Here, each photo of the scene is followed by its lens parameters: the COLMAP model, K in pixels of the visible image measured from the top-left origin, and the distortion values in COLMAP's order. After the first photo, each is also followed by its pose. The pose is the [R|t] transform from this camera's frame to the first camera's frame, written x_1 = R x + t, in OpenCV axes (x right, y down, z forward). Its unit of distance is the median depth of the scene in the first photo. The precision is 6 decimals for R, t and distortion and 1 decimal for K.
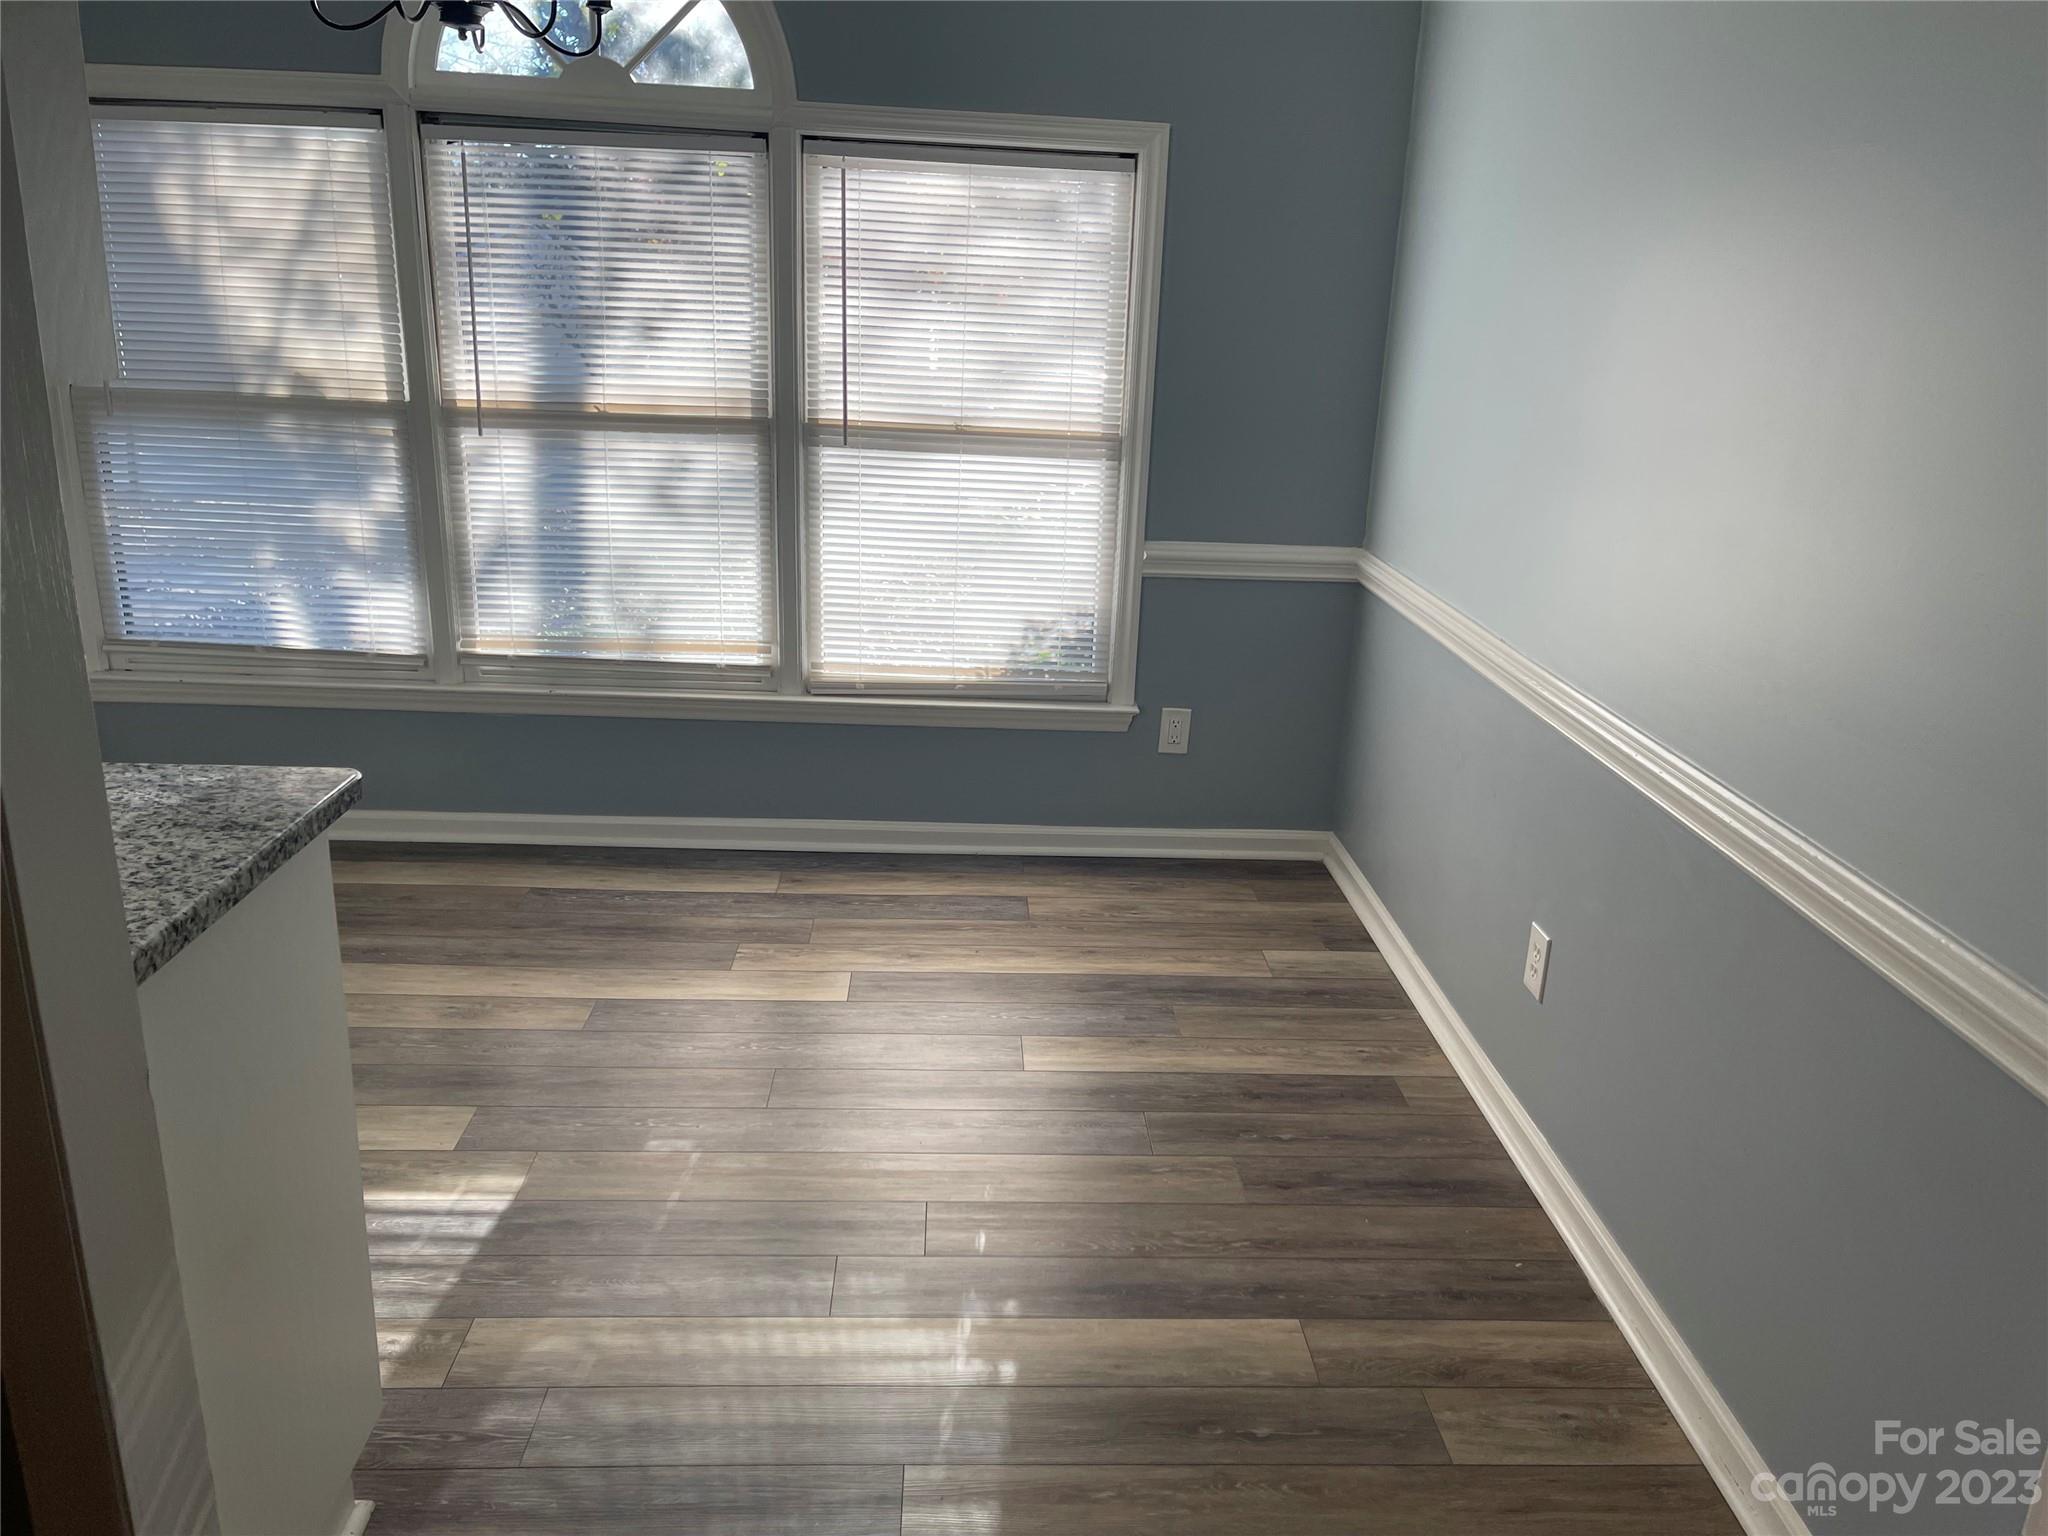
lens RADIAL K [[1531.4, 0, 1030.5], [0, 1531.4, 766.6], [0, 0, 1]] dist [0.009532, -0.008934]
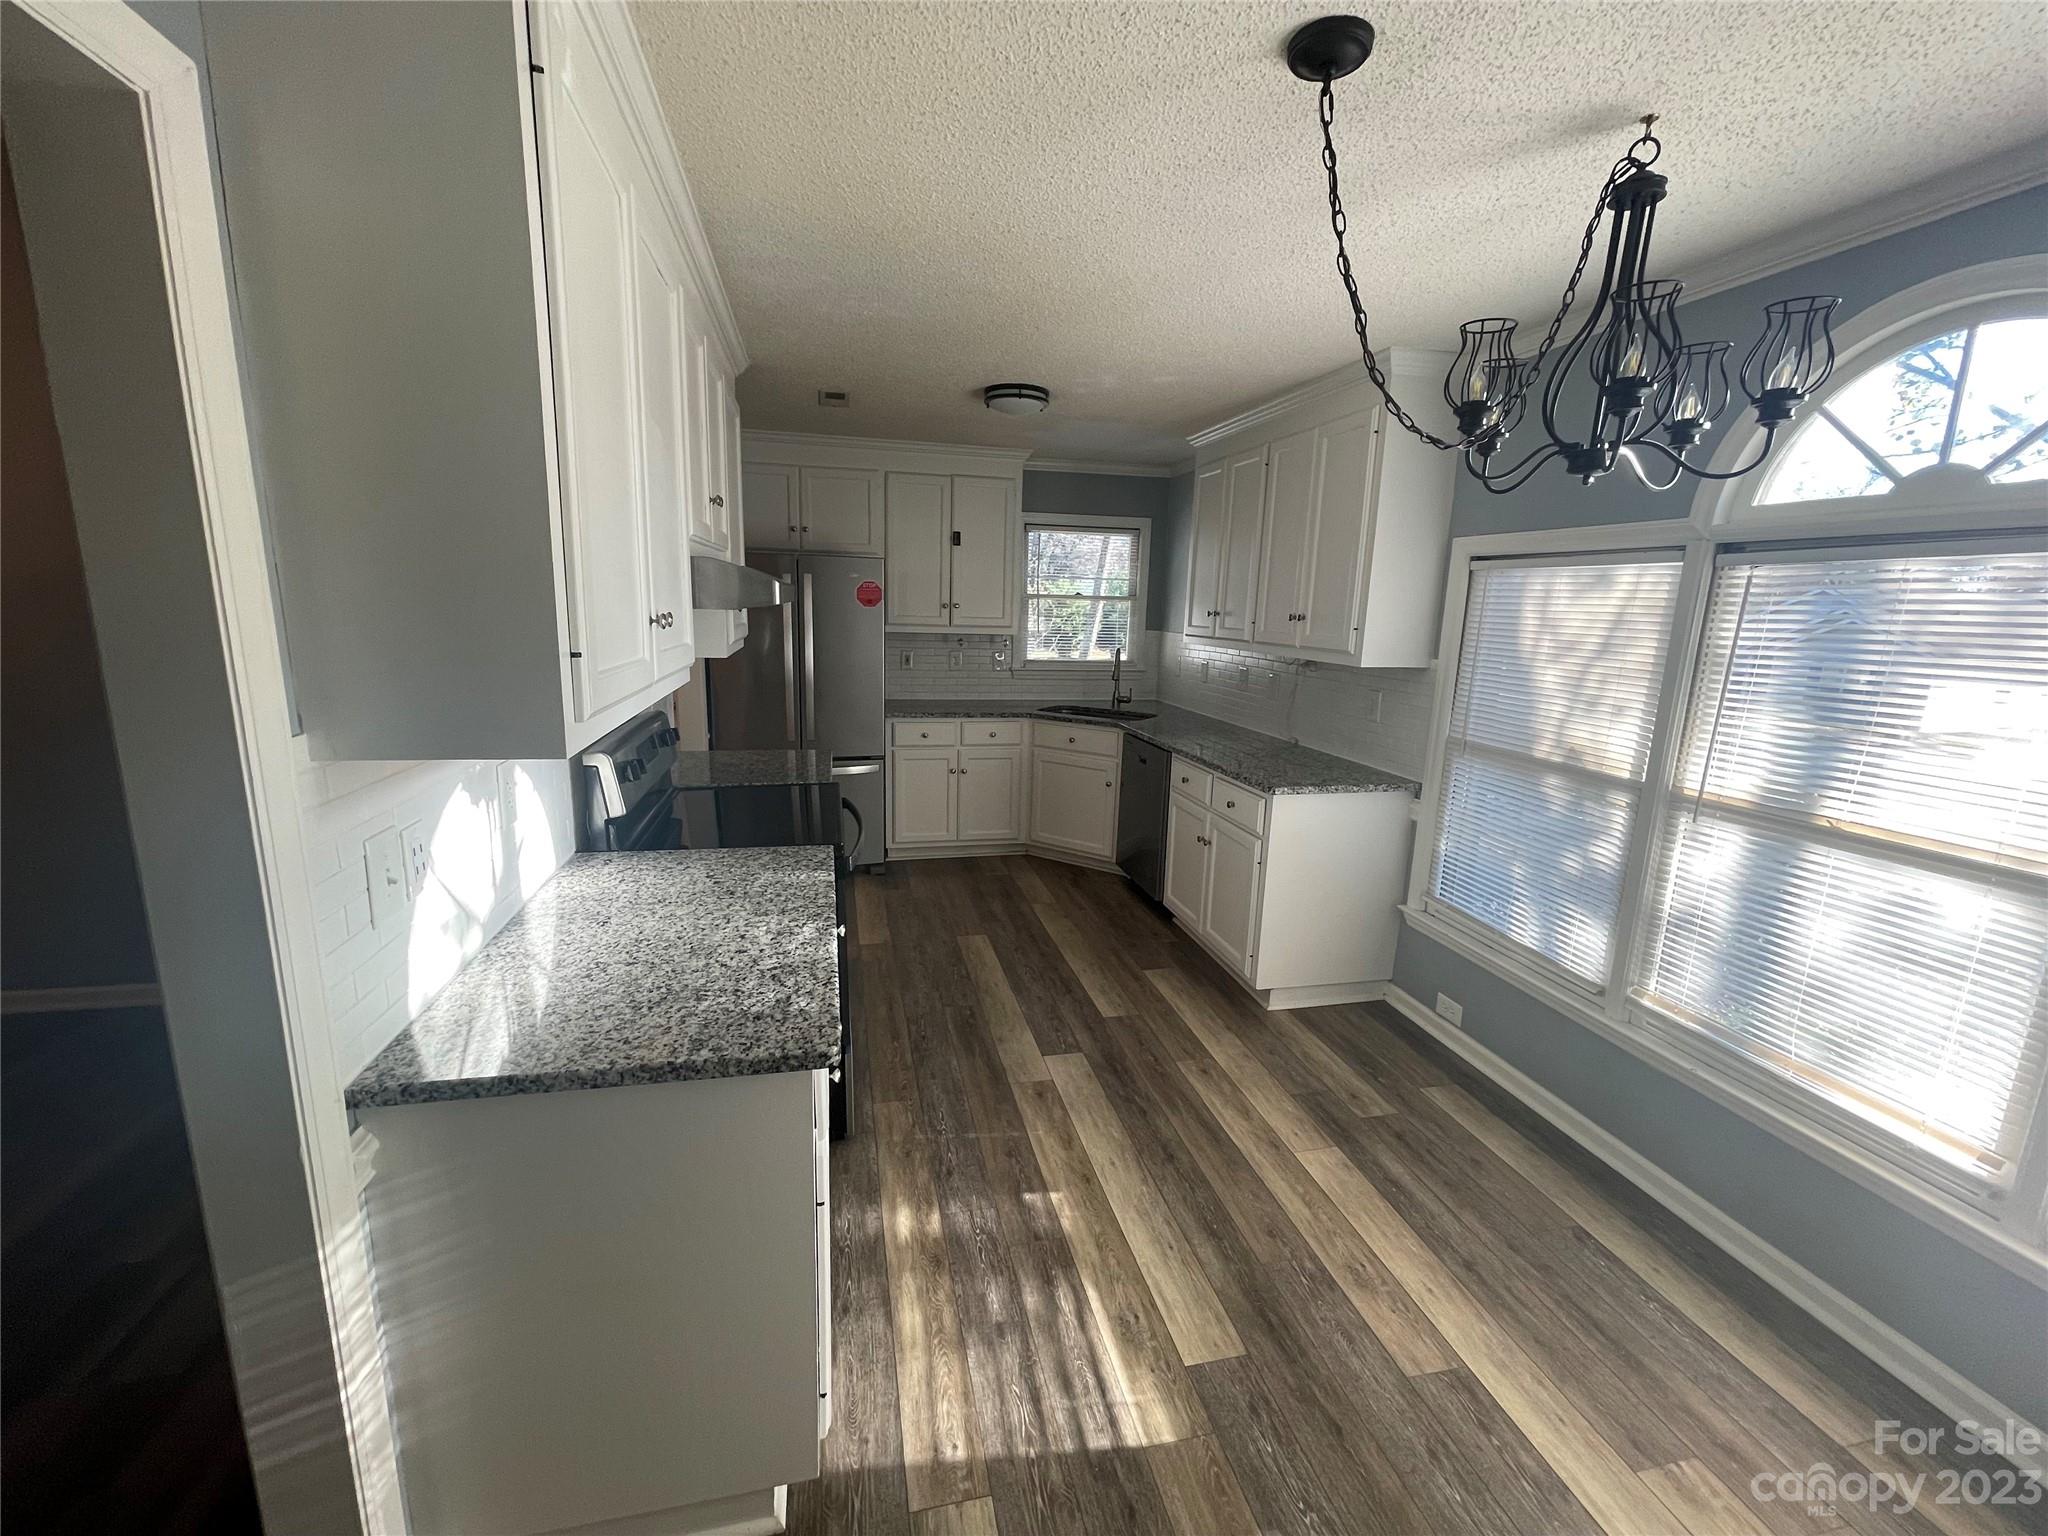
lens RADIAL K [[825.3, 0, 1022.1], [0, 825.3, 759.1], [0, 0, 1]] dist [0.003280, -0.000767]
pose [[0.179623, 0.147217, -0.972658, 0.124557], [-0.311102, 0.946495, 0.085806, -0.162718], [0.933248, 0.287184, 0.215812, 0.418504]]
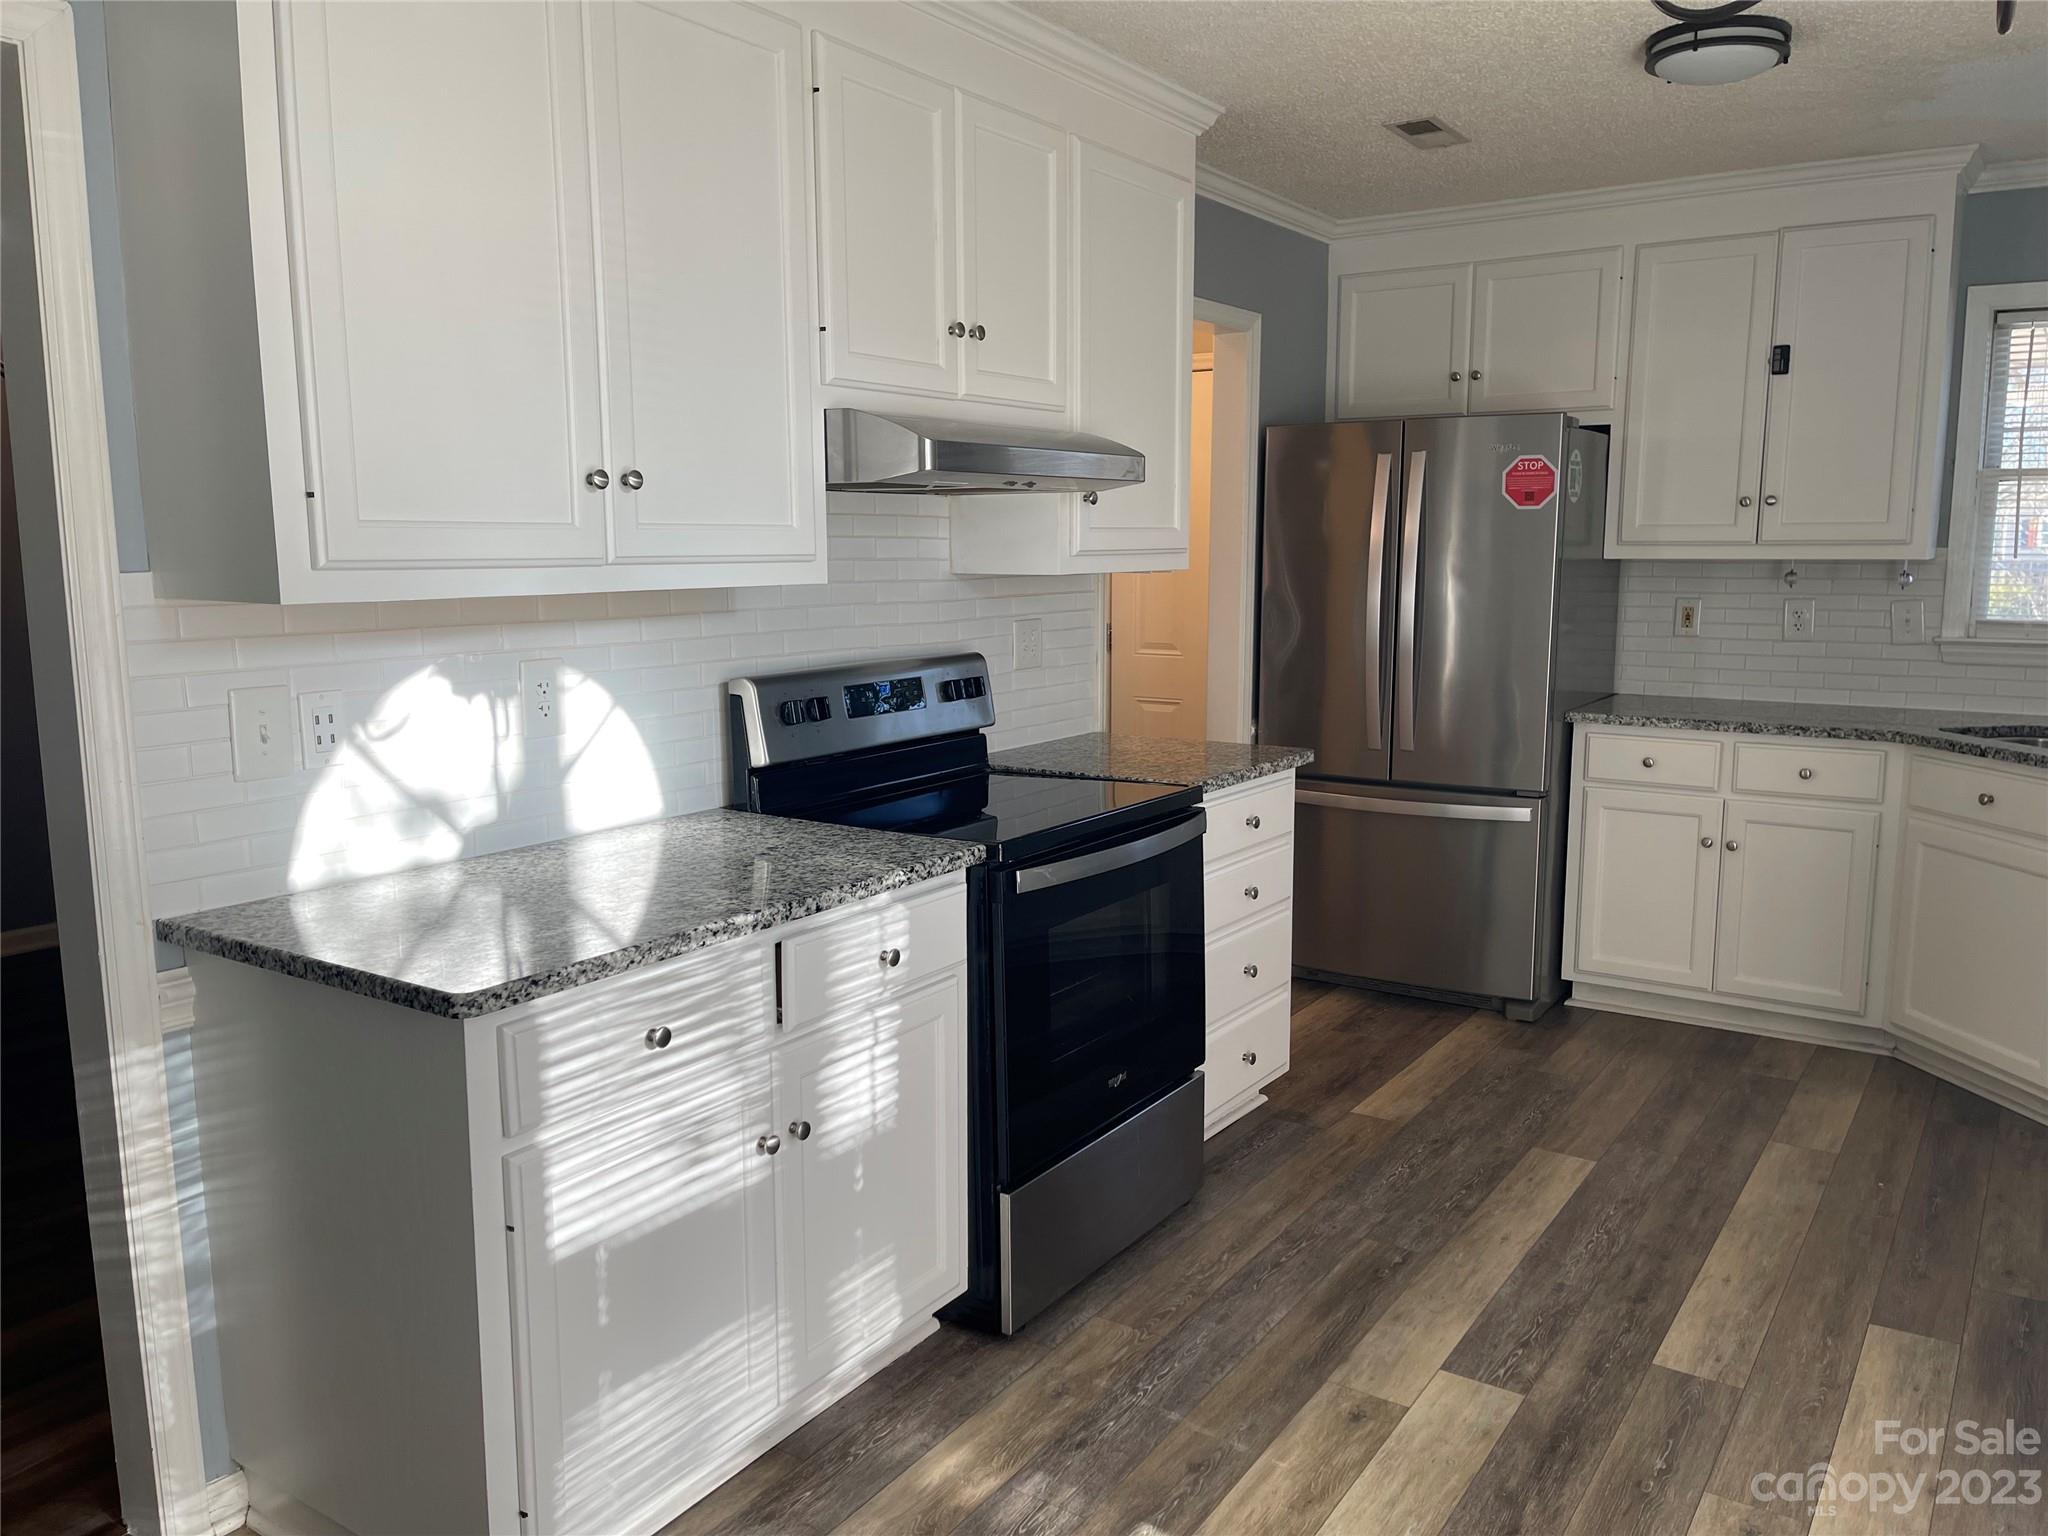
lens RADIAL K [[1531.4, 0, 1020.5], [0, 1531.4, 782.9], [0, 0, 1]] dist [0.009532, -0.008934]
pose [[-0.598163, 0.083095, -0.797055, 0.074186], [-0.259182, 0.921094, 0.290534, -0.245486], [0.758304, 0.380369, -0.529428, 0.814535]]
